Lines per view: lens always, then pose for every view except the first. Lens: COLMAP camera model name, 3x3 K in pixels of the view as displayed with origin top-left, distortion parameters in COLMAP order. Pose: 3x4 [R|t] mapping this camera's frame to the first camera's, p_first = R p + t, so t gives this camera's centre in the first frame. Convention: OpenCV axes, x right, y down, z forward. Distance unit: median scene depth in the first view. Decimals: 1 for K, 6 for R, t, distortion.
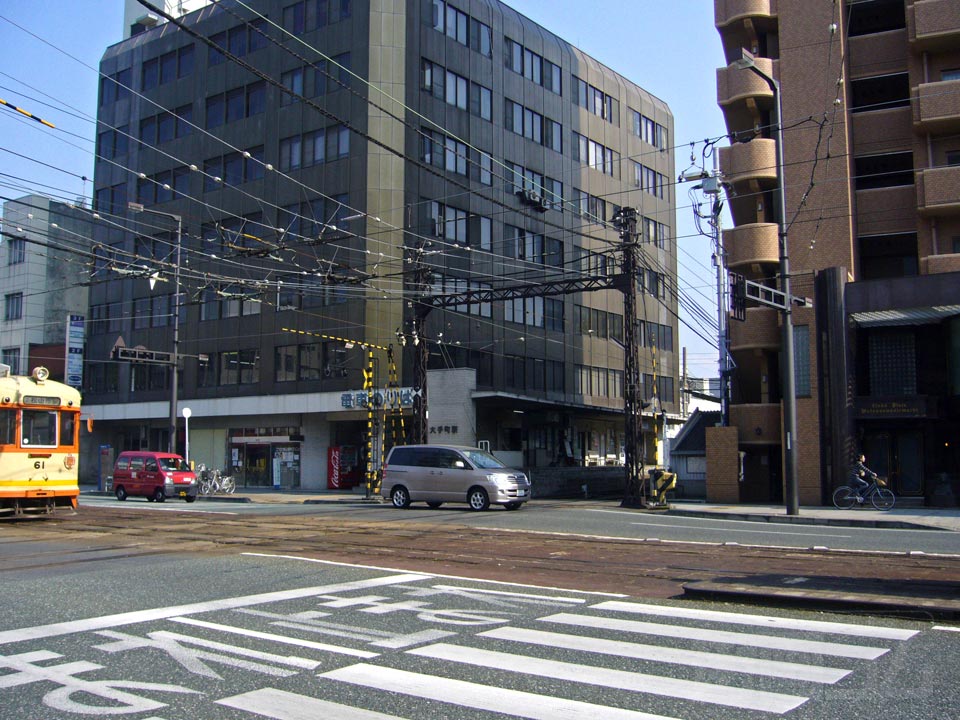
lens RADIAL K [[1067.2, 0, 480.7], [0, 1067.2, 392.9], [0, 0, 1]] dist [-0.209637, -0.000831]
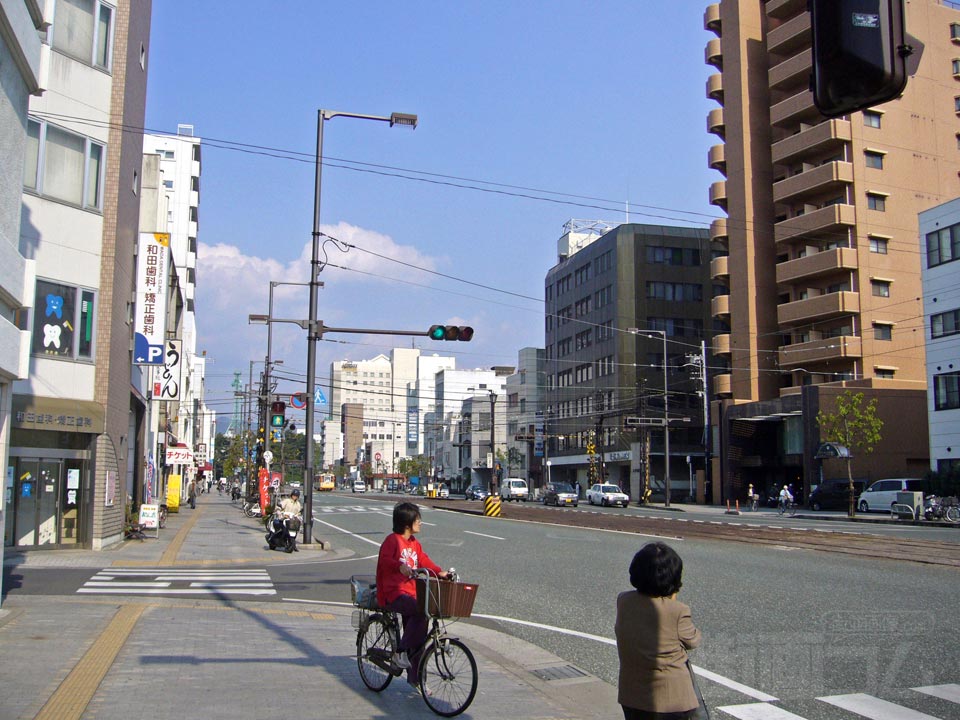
lens RADIAL K [[1057.7, 0, 465.1], [0, 1057.7, 358.0], [0, 0, 1]] dist [-0.084680, 0.022621]
pose [[0.769716, -0.067138, -0.634846, 0.894917], [0.026971, 0.996987, -0.072735, -0.040240], [0.637817, 0.038863, 0.769207, -0.740926]]
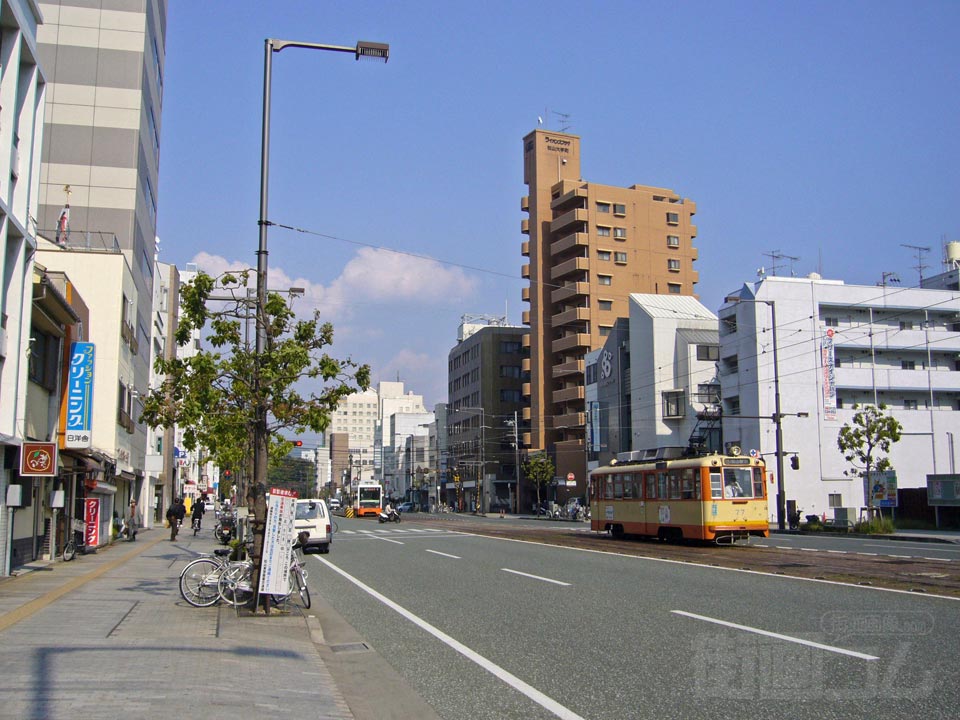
lens RADIAL K [[1091.7, 0, 480.0], [0, 1091.7, 360.0], [0, 0, 1]] dist [-0.054636, 0.001561]
pose [[0.767656, -0.081271, -0.635688, 1.786713], [0.035163, 0.995774, -0.084845, -0.075085], [0.639897, 0.042779, 0.767269, -1.374813]]
